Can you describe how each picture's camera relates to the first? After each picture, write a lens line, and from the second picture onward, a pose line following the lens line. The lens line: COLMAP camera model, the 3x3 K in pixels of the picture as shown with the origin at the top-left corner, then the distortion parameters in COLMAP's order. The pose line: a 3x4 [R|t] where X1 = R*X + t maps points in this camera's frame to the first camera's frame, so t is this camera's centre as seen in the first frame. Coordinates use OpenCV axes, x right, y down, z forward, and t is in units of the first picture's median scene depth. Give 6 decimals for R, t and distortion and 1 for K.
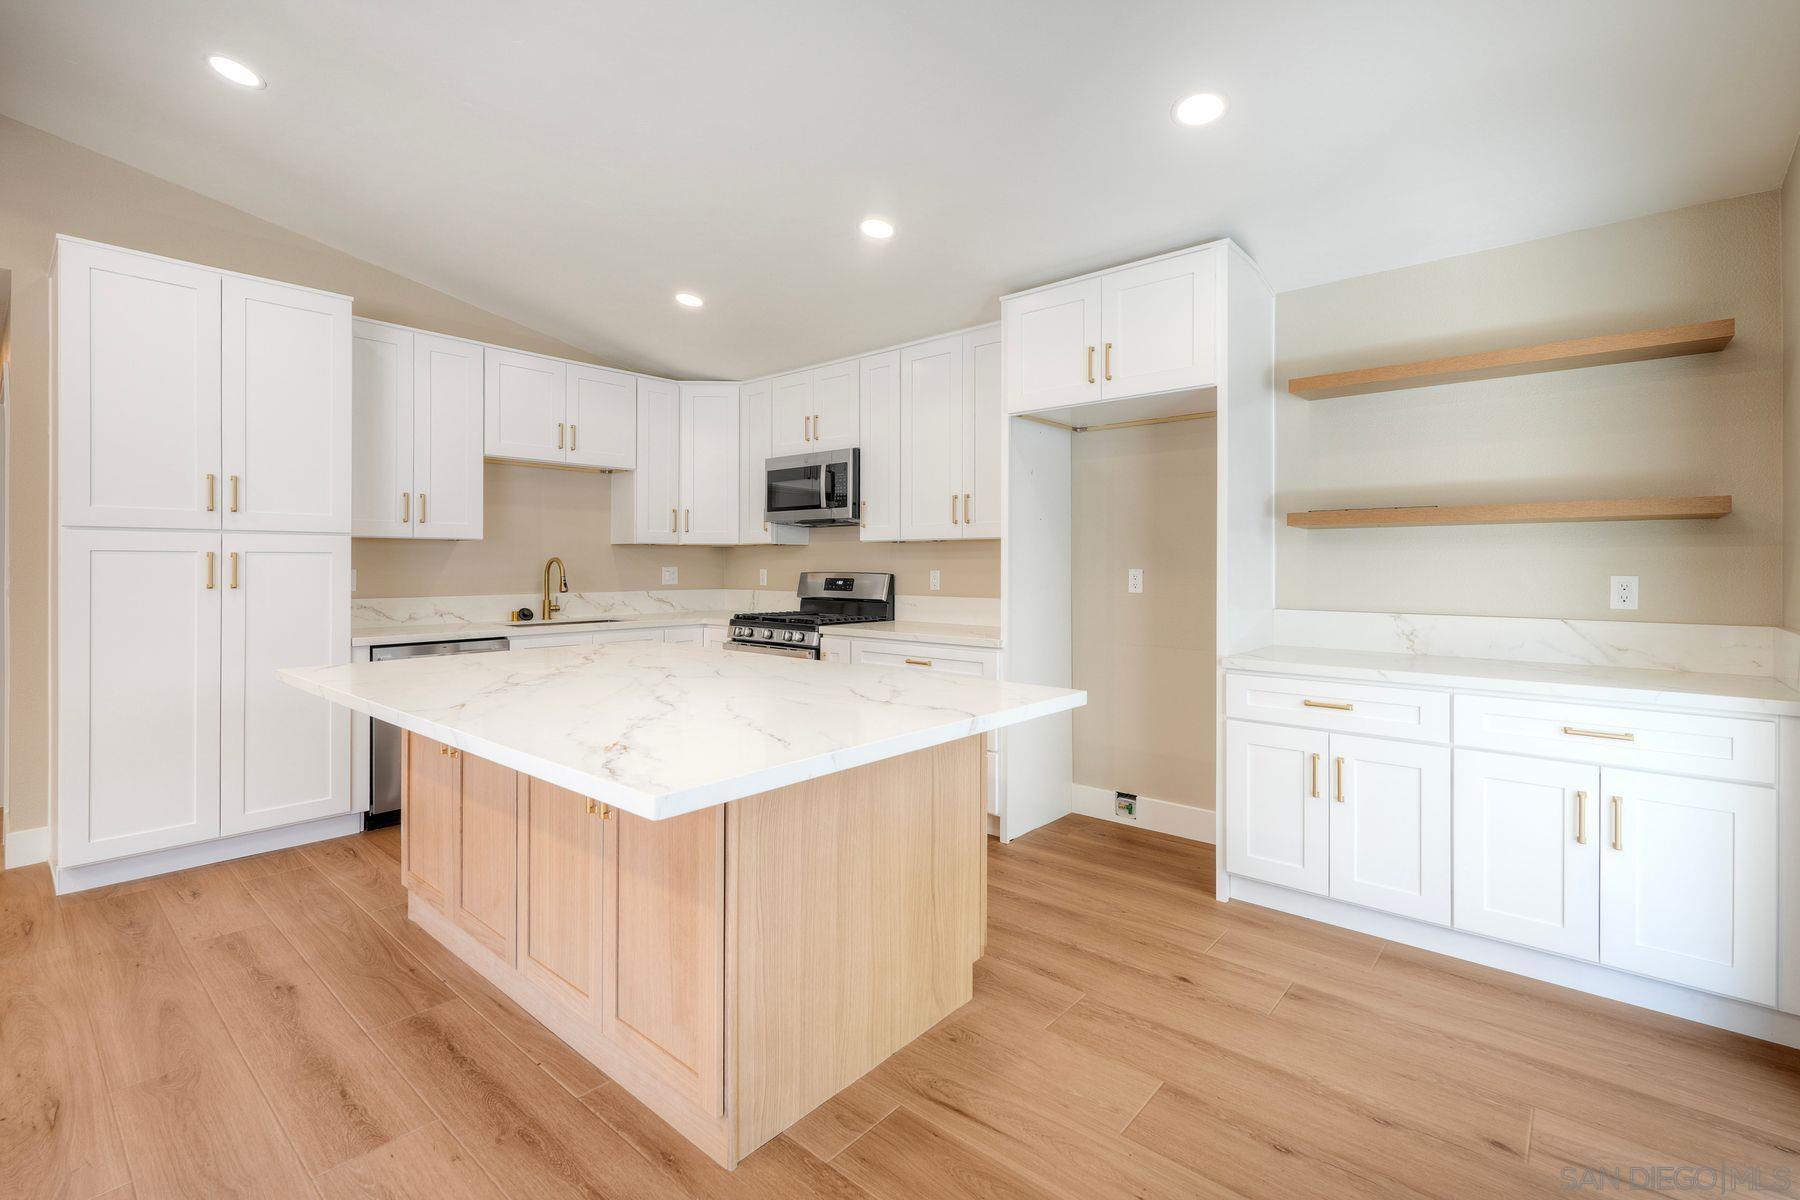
lens RADIAL K [[816.4, 0, 891.5], [0, 816.4, 564.9], [0, 0, 1]] dist [0.000602, 0.000106]
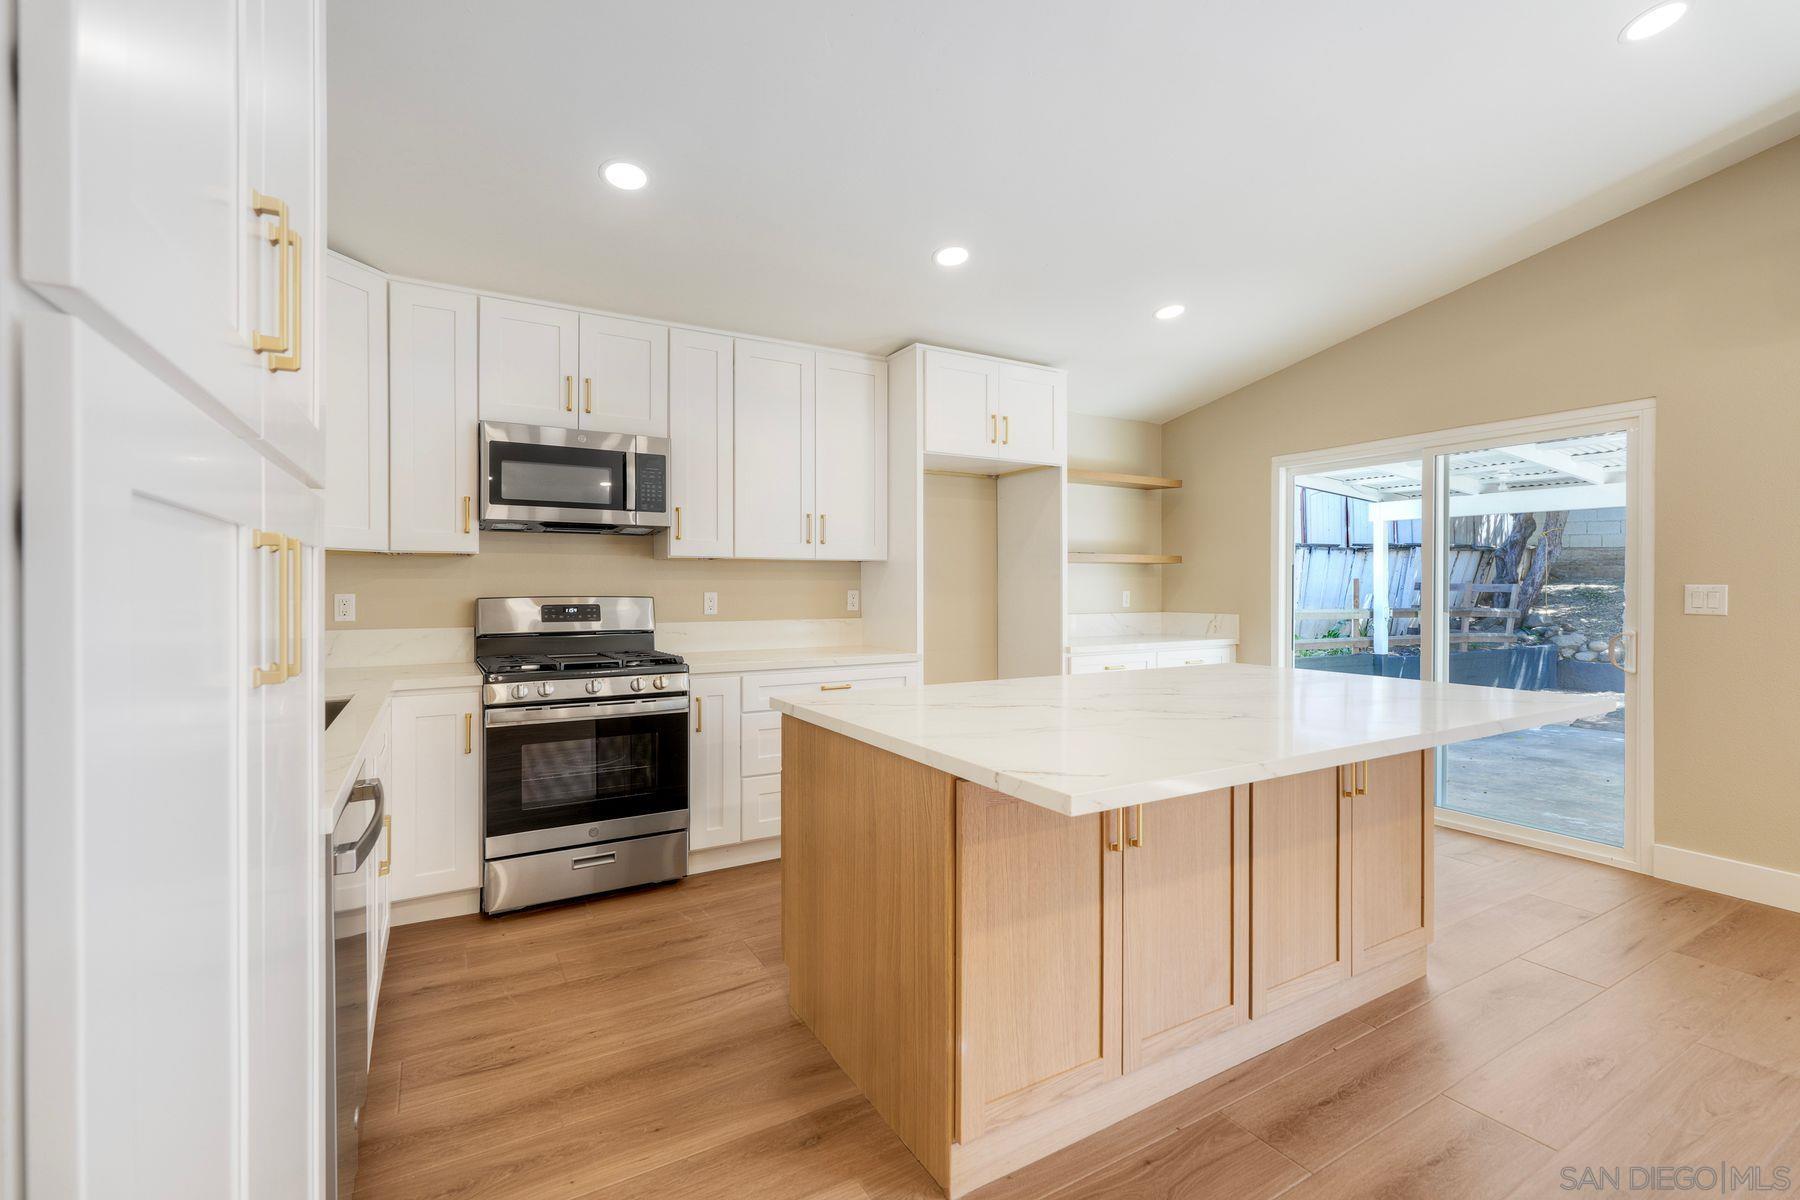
lens RADIAL K [[810.3, 0, 894.5], [0, 810.3, 587.7], [0, 0, 1]] dist [0.000778, 0.000019]
pose [[0.303399, -0.002821, 0.952859, -0.696176], [0.001545, 0.999996, 0.002468, 0.000122], [-0.952862, 0.000724, 0.303402, 0.526851]]
